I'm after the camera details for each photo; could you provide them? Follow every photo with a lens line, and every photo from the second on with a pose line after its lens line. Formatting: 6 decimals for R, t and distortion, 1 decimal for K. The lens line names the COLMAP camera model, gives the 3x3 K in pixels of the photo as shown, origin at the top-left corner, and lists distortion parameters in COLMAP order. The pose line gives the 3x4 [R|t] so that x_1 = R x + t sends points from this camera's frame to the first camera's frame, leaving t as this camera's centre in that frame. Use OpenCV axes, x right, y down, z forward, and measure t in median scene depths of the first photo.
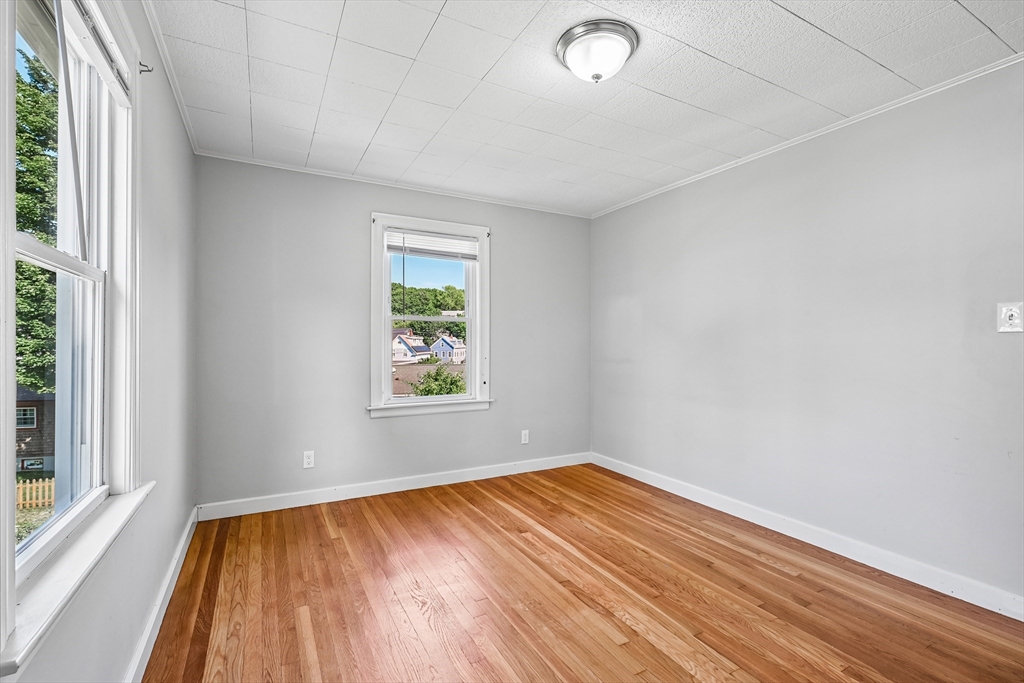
lens RADIAL K [[466.9, 0, 512.0], [0, 466.9, 341.5], [0, 0, 1]] dist [0.000926, 0.000073]
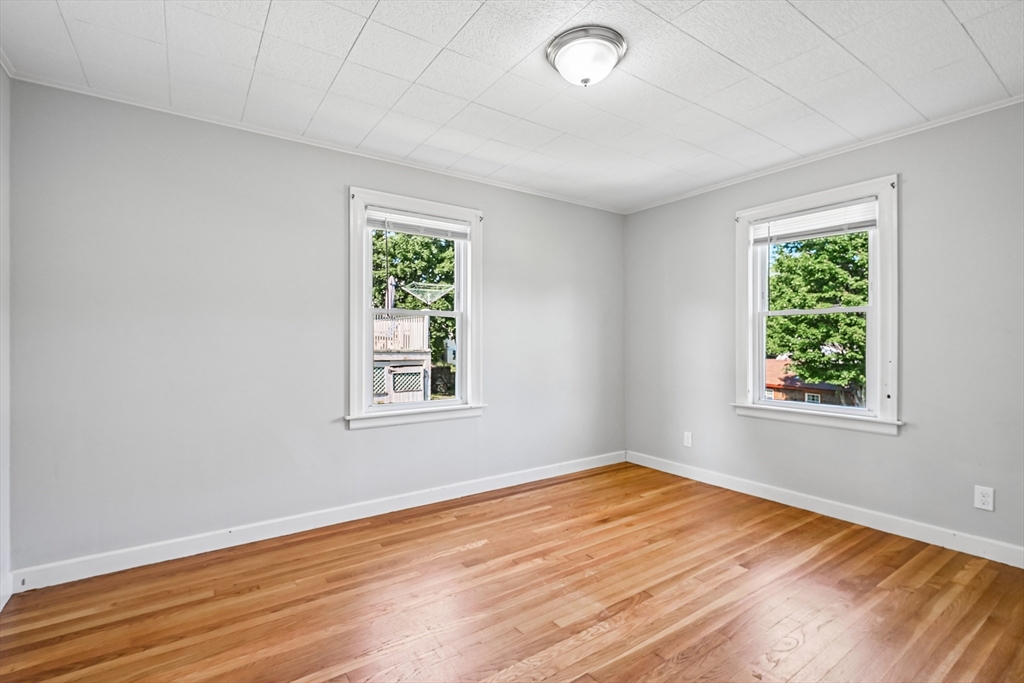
lens RADIAL K [[466.9, 0, 512.0], [0, 466.9, 341.5], [0, 0, 1]] dist [0.000926, 0.000073]
pose [[0.113528, -0.003619, -0.993528, 0.785491], [0.005175, 0.999982, -0.003051, 0.006172], [0.993521, -0.004795, 0.113545, 0.481577]]
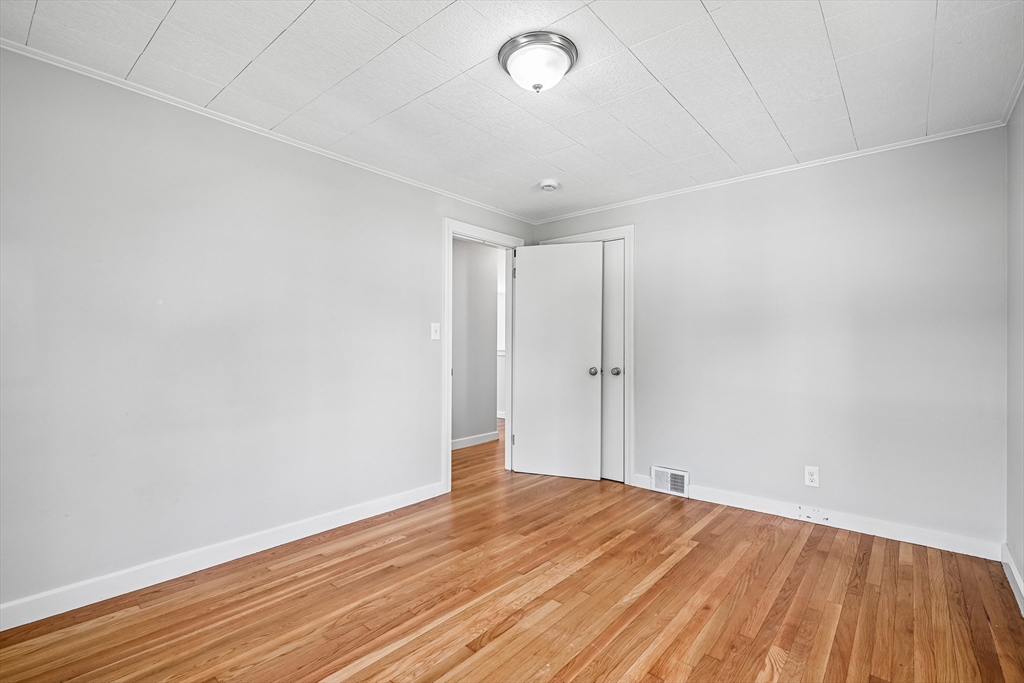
lens RADIAL K [[466.9, 0, 512.0], [0, 466.9, 341.5], [0, 0, 1]] dist [0.000926, 0.000073]
pose [[-0.361284, 0.005807, 0.932438, -0.504491], [-0.007501, 0.999930, -0.009134, 0.000810], [-0.932426, -0.010294, -0.361215, 0.946807]]
